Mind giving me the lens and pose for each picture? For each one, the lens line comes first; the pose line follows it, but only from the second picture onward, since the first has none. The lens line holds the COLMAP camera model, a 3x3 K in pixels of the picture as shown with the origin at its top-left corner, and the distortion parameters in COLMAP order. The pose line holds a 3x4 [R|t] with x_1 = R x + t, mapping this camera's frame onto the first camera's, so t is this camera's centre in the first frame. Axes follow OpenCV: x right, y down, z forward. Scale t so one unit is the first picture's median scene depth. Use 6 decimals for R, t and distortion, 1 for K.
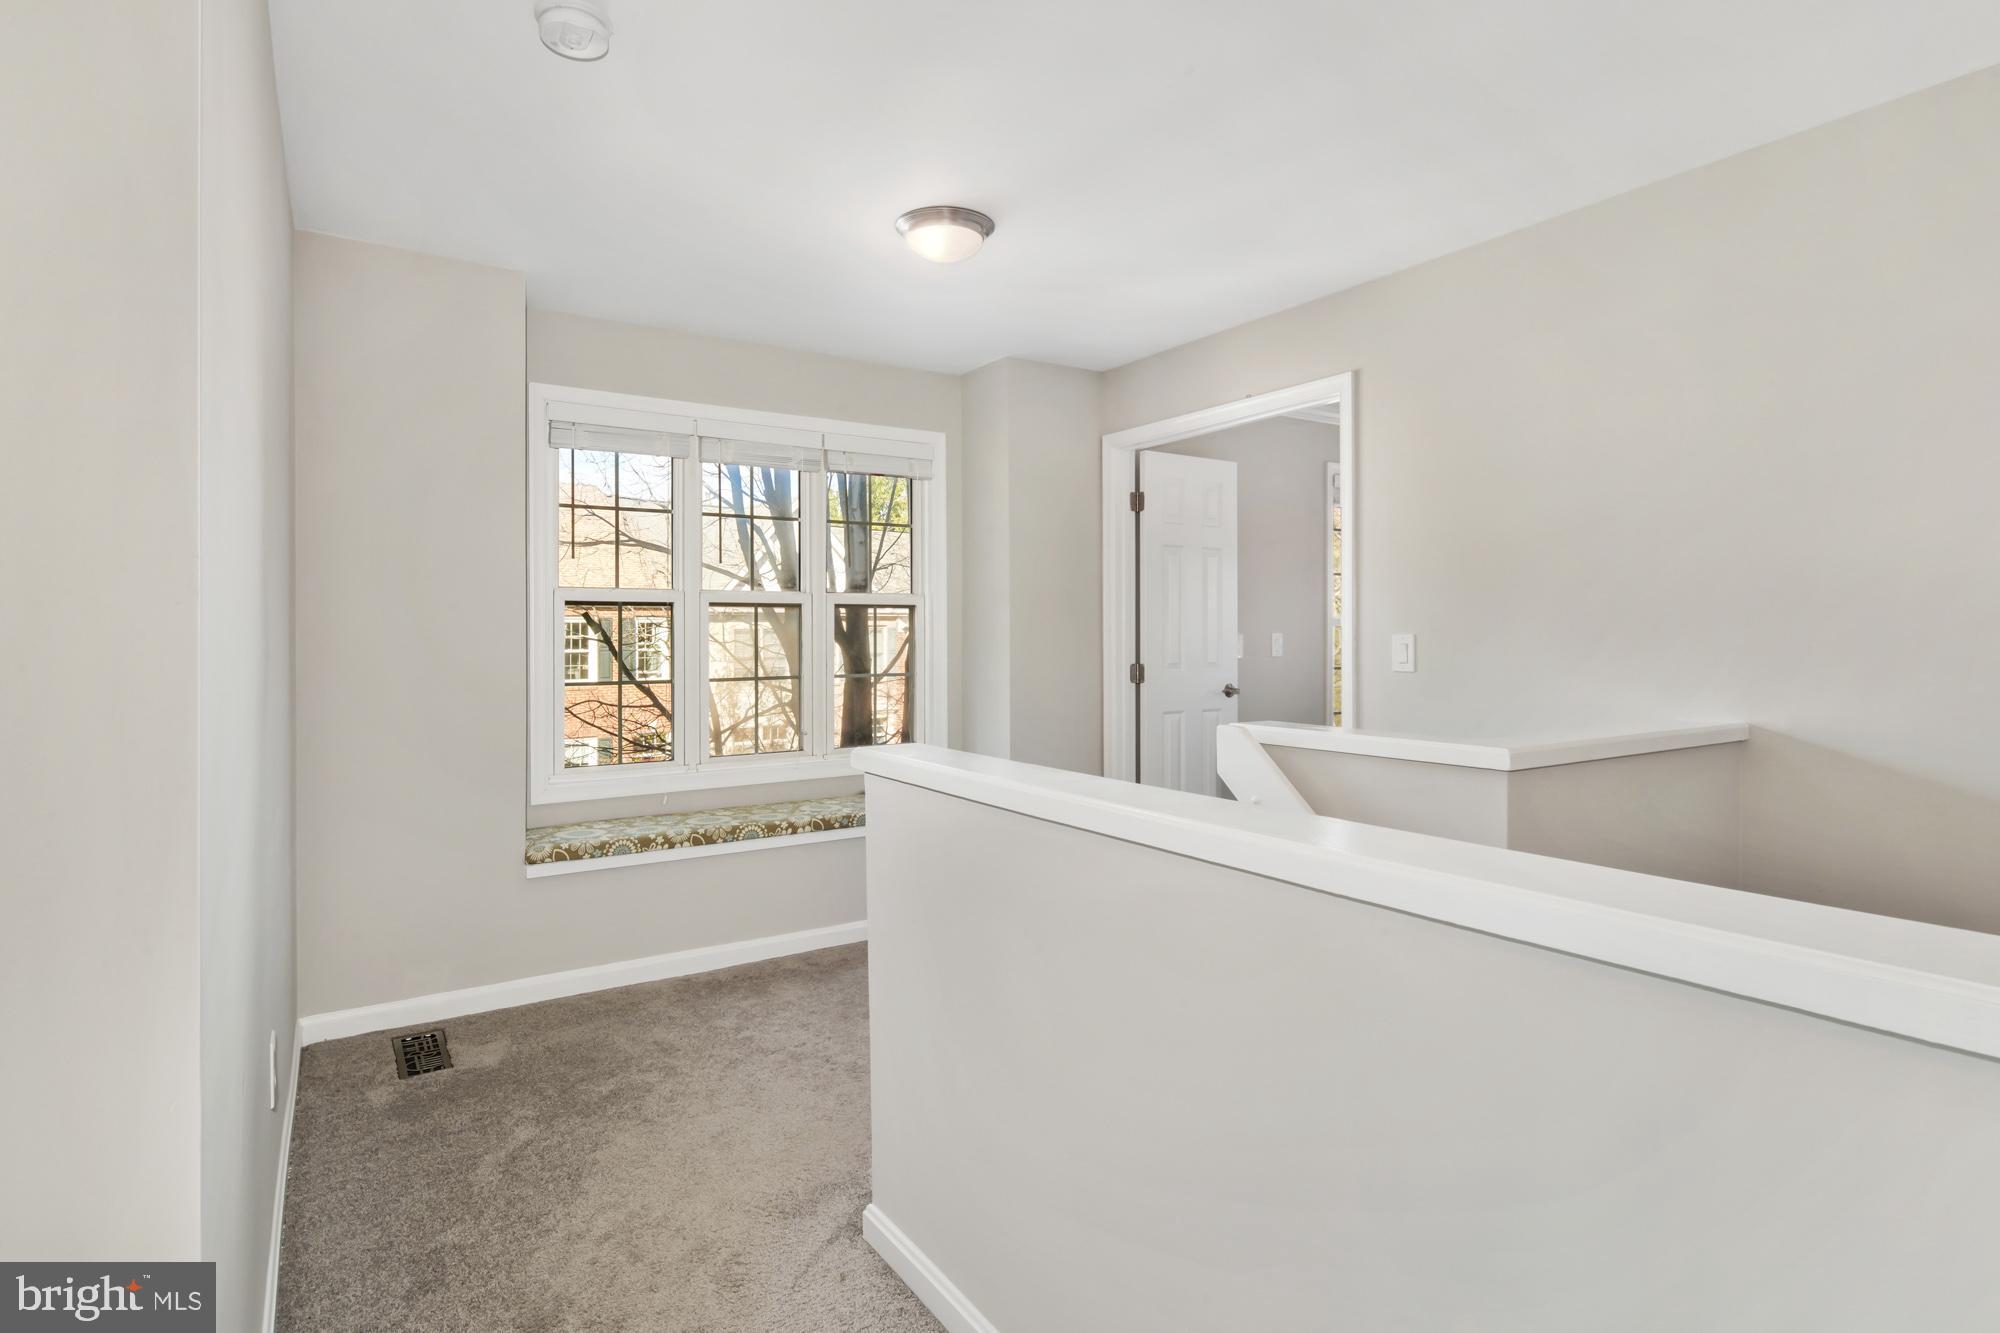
lens RADIAL K [[976.5, 0, 998.3], [0, 976.5, 662.7], [0, 0, 1]] dist [-0.005101, -0.000737]
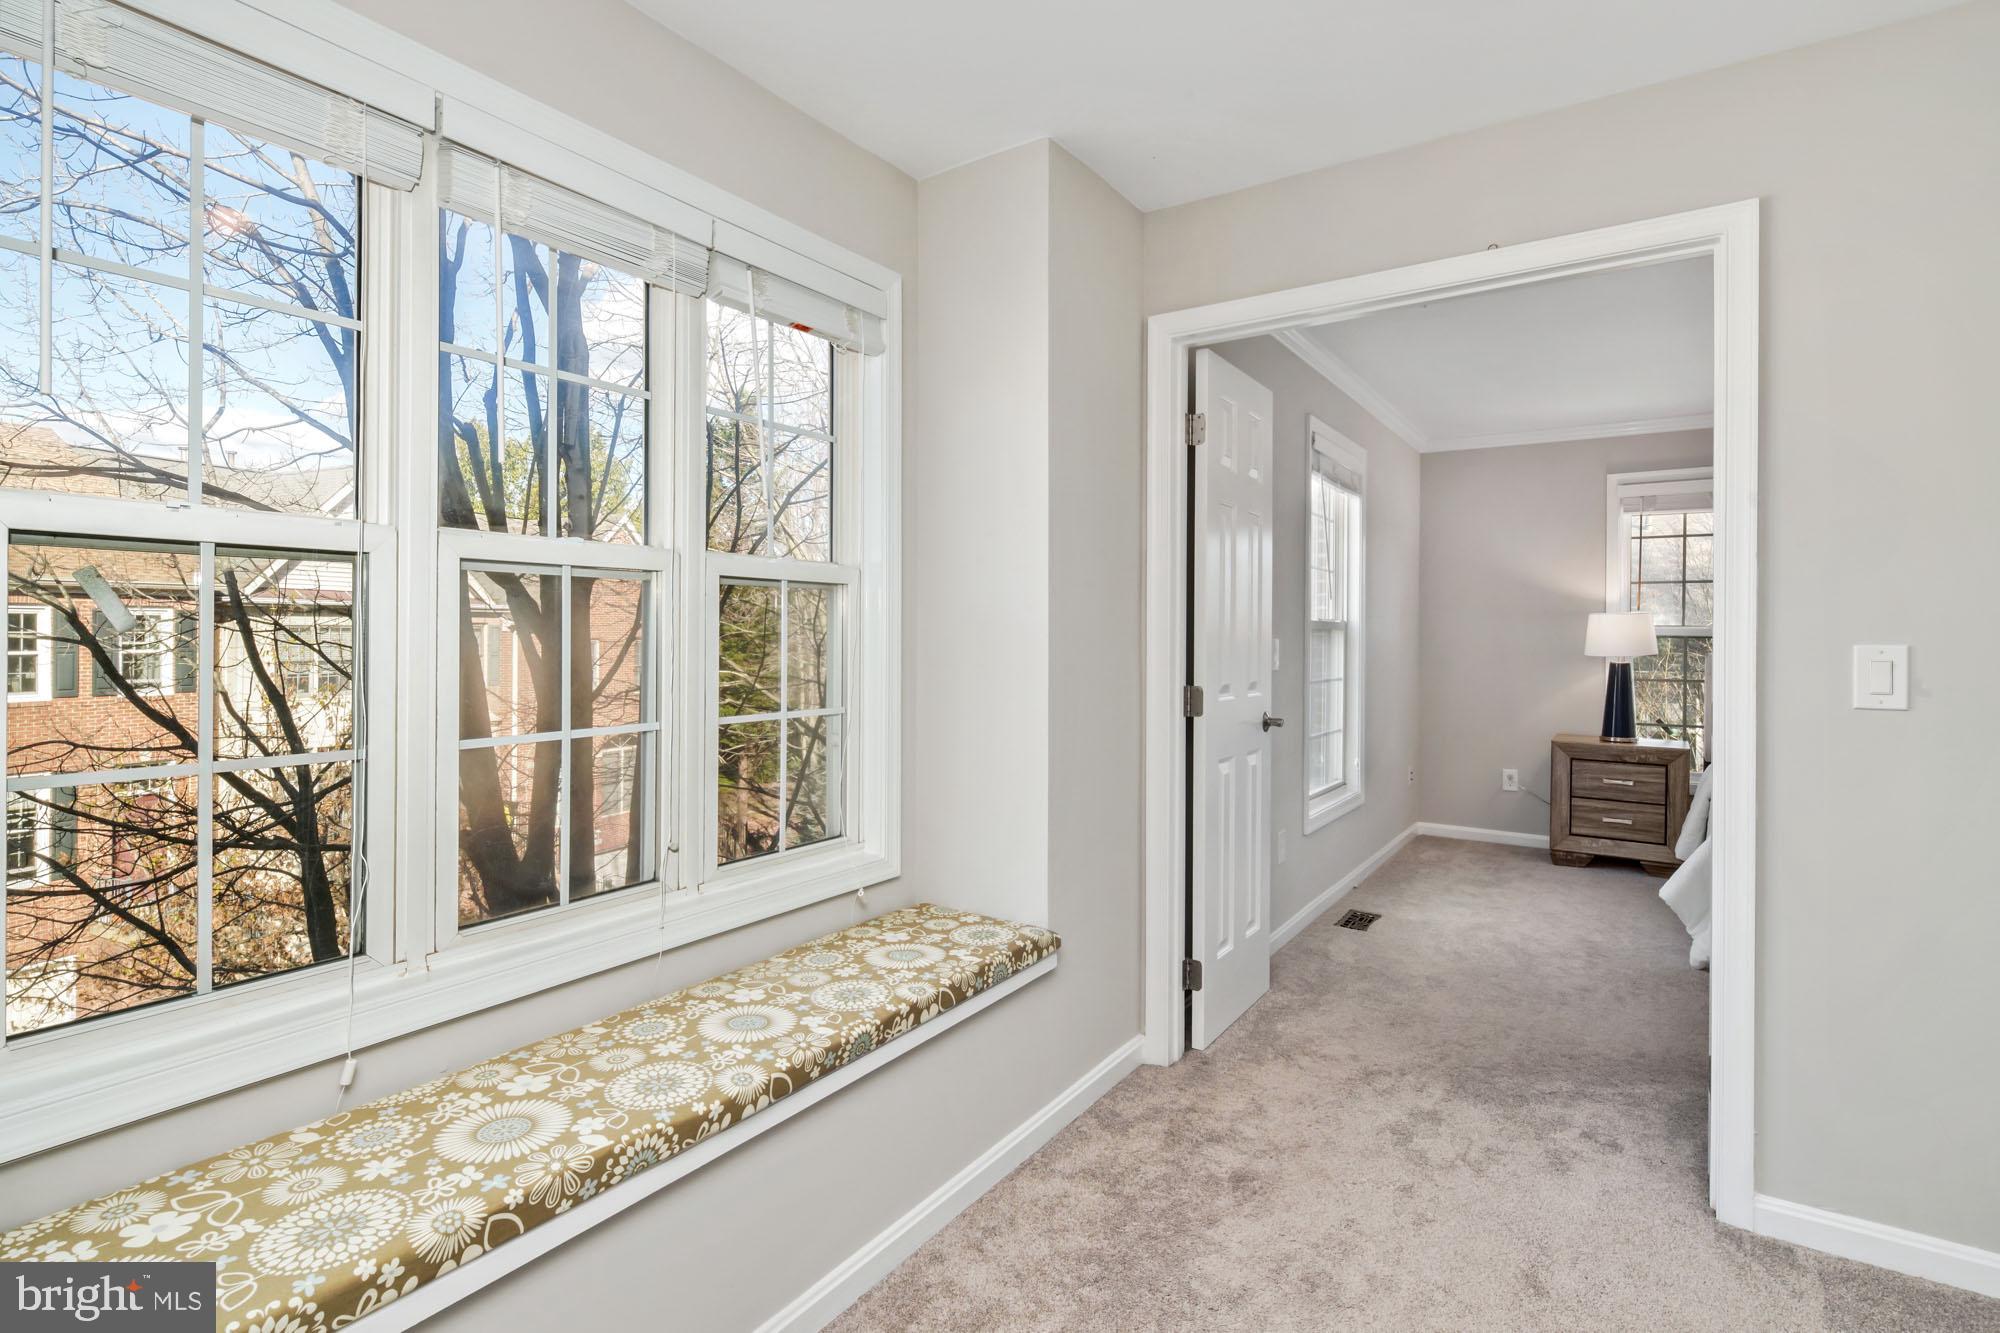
lens RADIAL K [[976.5, 0, 1005.1], [0, 976.5, 657.1], [0, 0, 1]] dist [-0.005101, -0.000737]
pose [[0.925865, -0.000733, 0.377853, -0.214931], [0.003697, 0.999968, -0.007117, -0.014467], [-0.377835, 0.007986, 0.925838, 0.478951]]
